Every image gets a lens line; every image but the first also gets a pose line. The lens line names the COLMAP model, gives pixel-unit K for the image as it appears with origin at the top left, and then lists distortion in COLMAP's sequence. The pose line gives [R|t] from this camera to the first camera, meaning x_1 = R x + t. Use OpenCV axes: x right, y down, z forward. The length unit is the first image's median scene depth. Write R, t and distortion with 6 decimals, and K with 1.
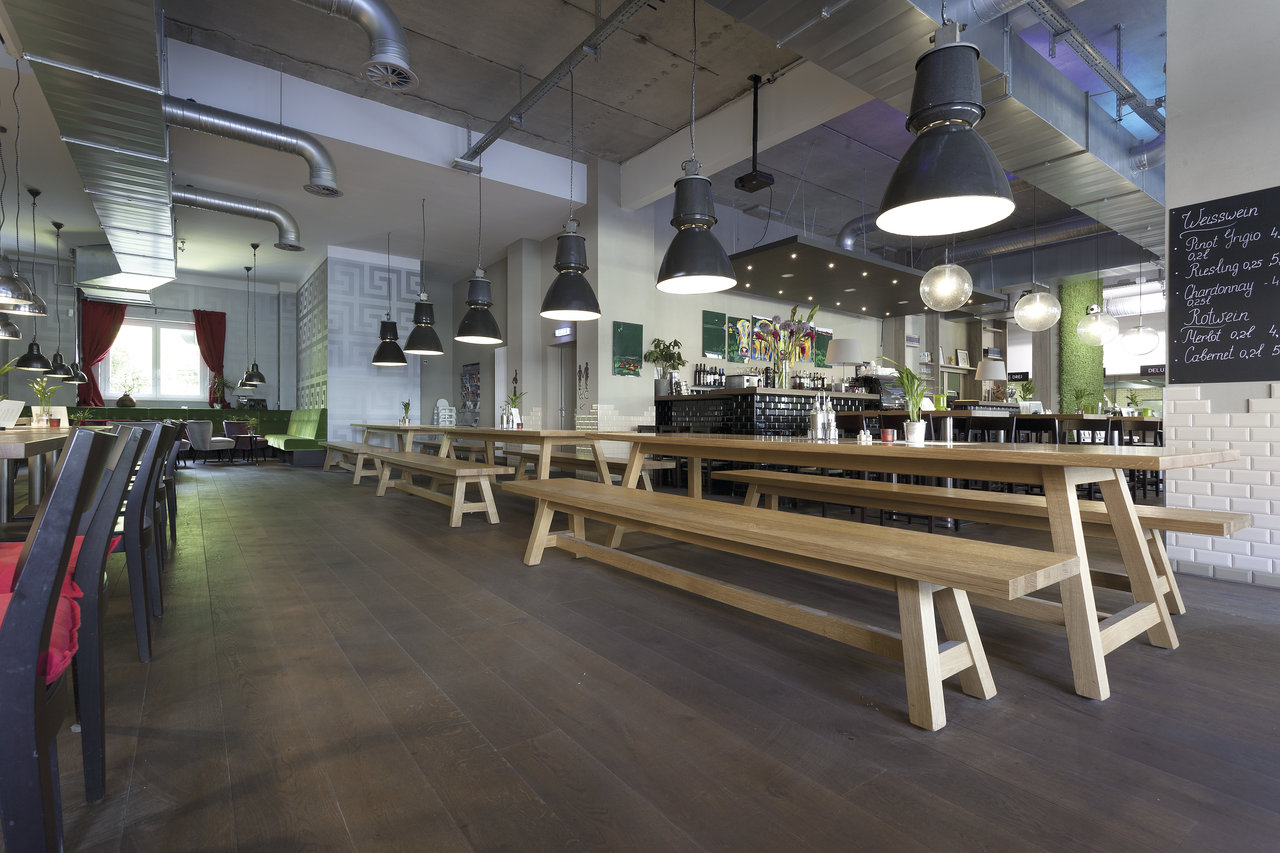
lens RADIAL K [[624.8, 0, 634.0], [0, 624.8, 401.1], [0, 0, 1]] dist [-0.000963, 0.000504]
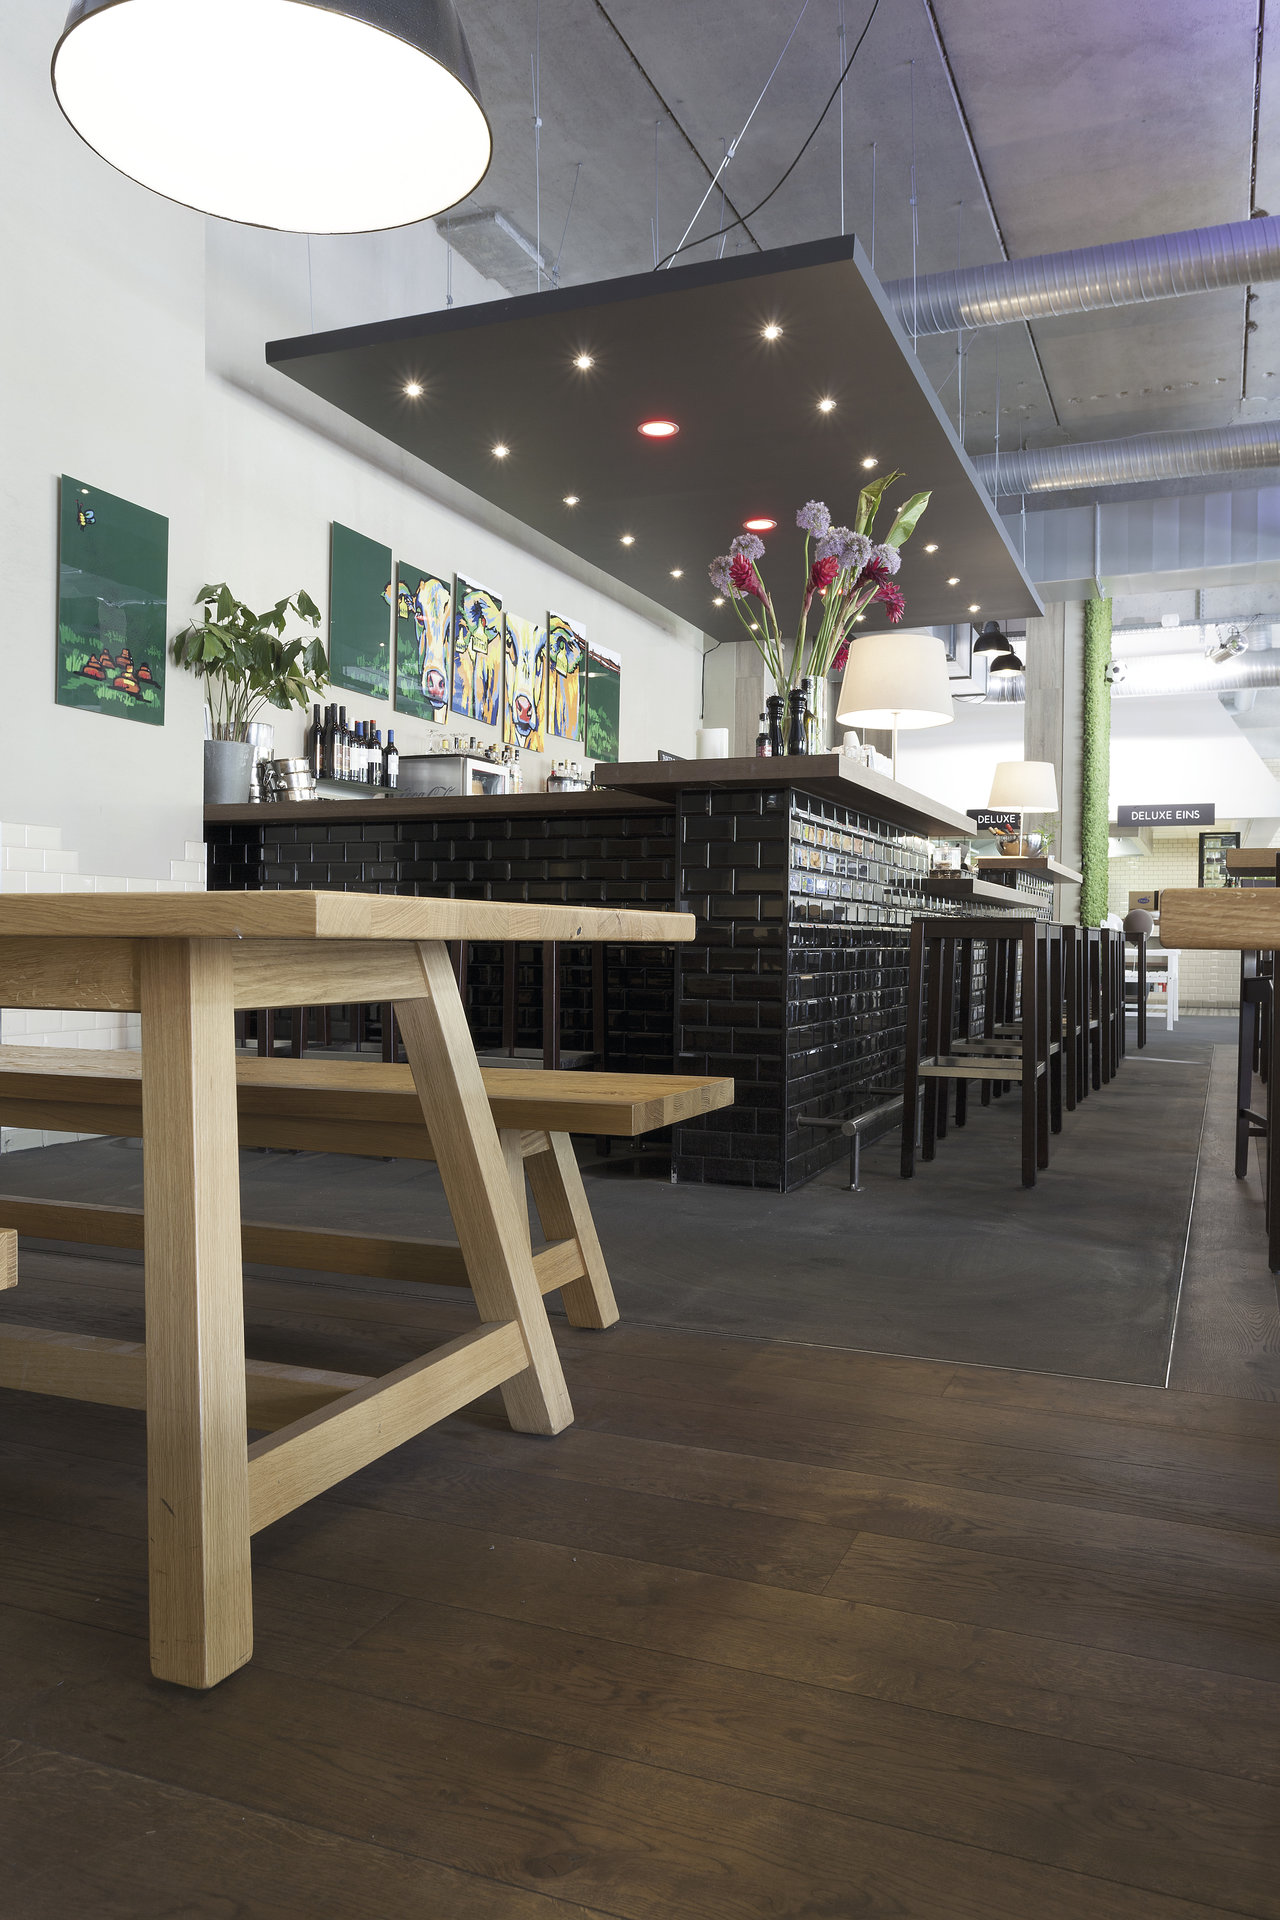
lens RADIAL K [[1446.6, 0, 646.2], [0, 1446.6, 931.2], [0, 0, 1]] dist [0.035132, -0.002023]
pose [[0.854903, 0.000830, 0.518788, -0.113085], [-0.017156, 0.999497, 0.026673, 0.023431], [-0.518505, -0.031703, 0.854487, 0.345388]]
